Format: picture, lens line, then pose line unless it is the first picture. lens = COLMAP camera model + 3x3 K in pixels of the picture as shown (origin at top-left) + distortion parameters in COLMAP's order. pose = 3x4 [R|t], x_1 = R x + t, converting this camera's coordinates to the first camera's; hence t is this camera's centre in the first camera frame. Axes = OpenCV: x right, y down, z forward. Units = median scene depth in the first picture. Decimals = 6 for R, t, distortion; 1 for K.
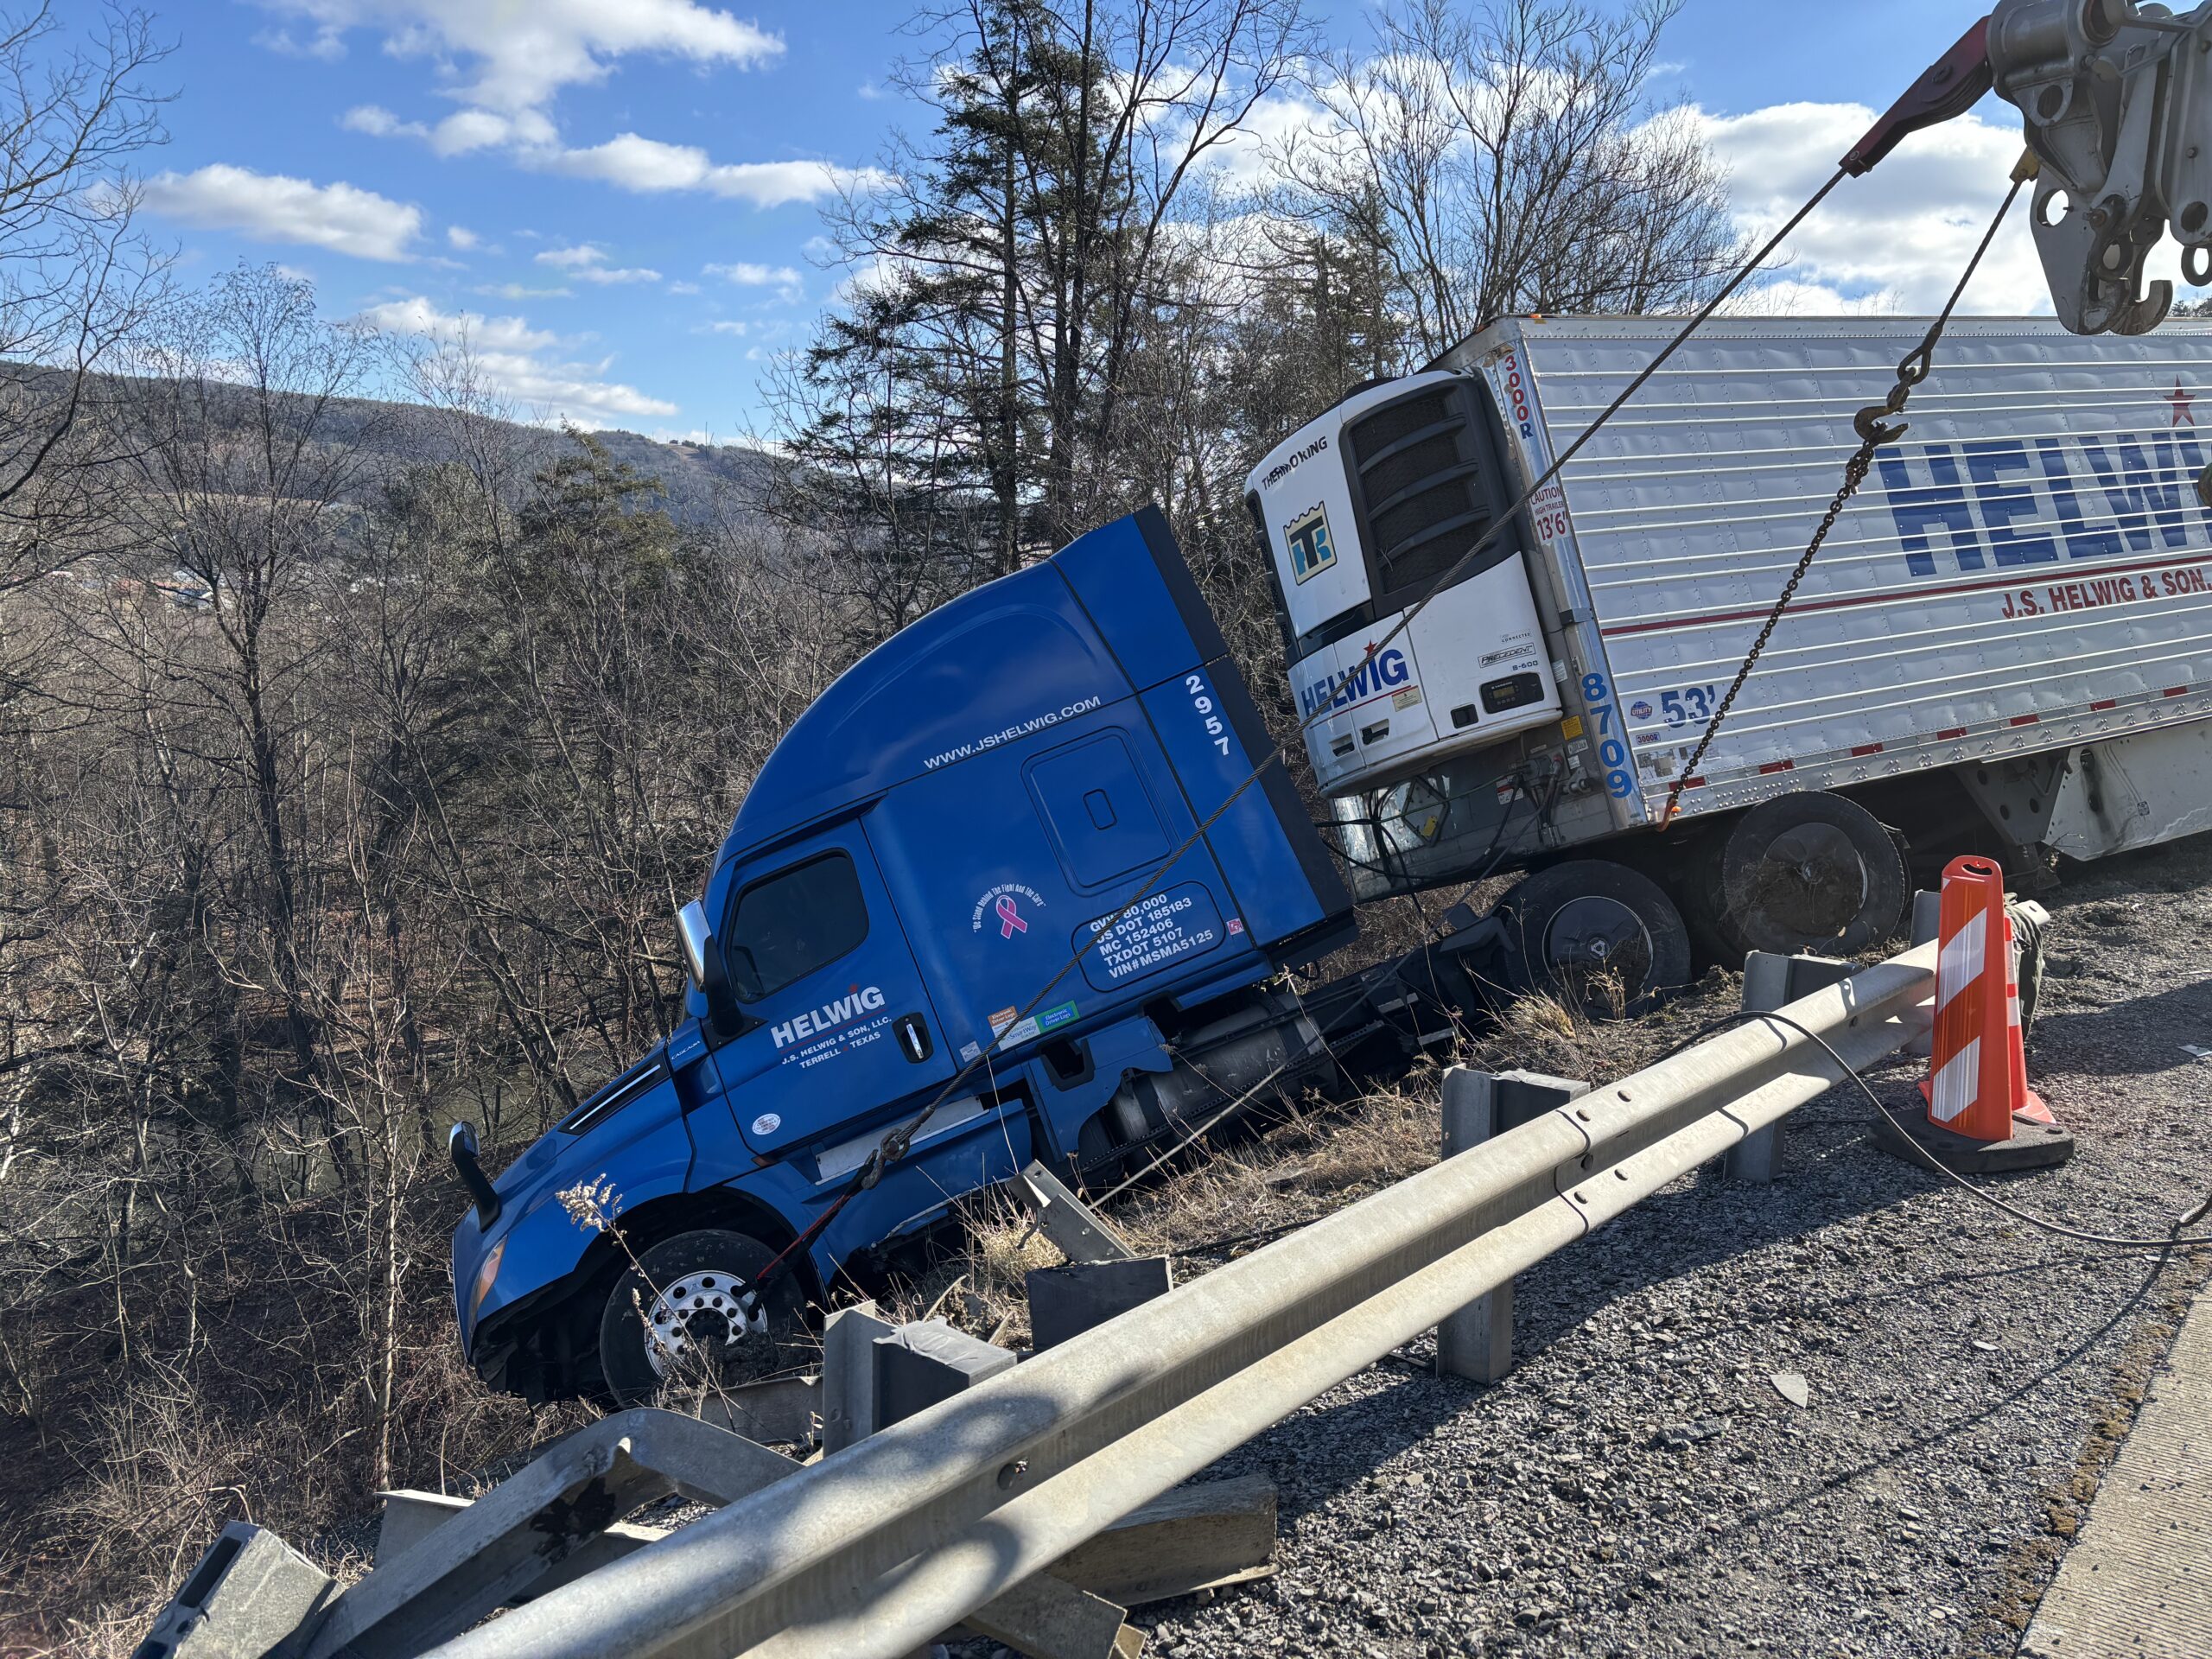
lens RADIAL K [[1650.6, 0, 1110.0], [0, 1650.6, 801.7], [0, 0, 1]] dist [0.153287, -0.178841]
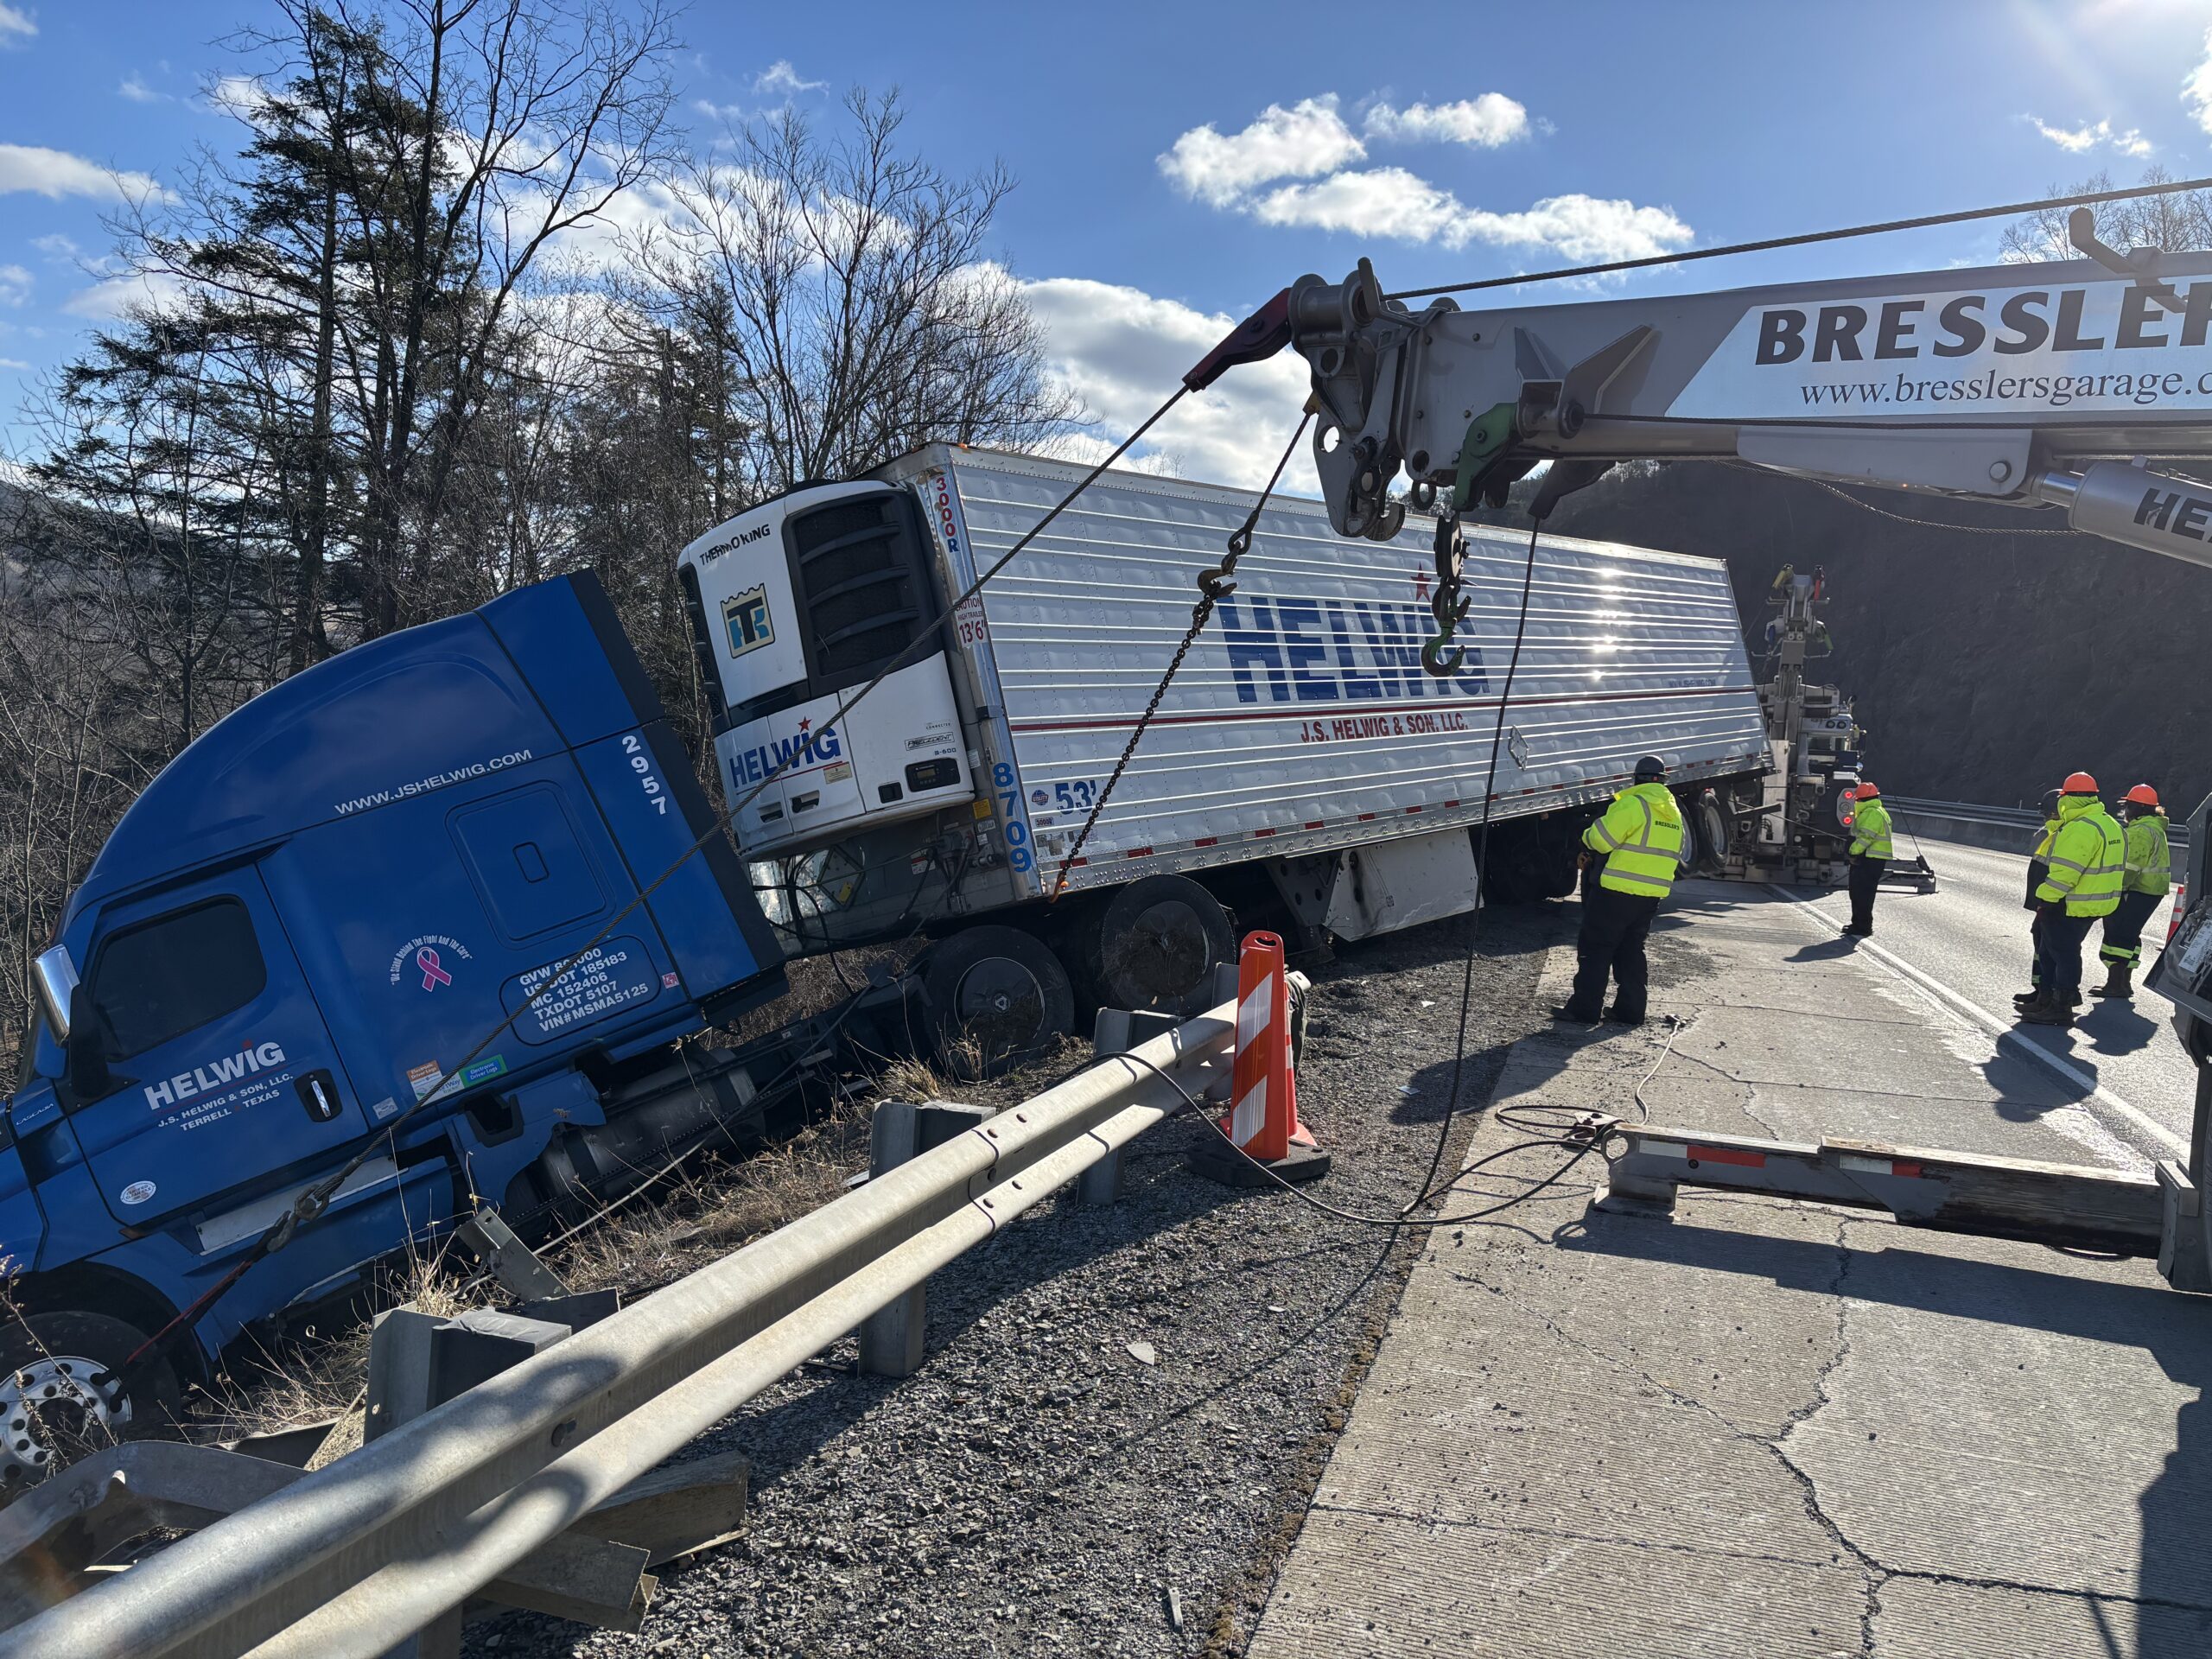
lens RADIAL K [[1658.9, 0, 1209.9], [0, 1658.9, 838.1], [0, 0, 1]] dist [0.049678, 0.001734]
pose [[0.900592, 0.048860, 0.431911, -0.073822], [-0.040034, 0.998762, -0.029509, 0.002830], [-0.432818, 0.009284, 0.901433, -0.092018]]
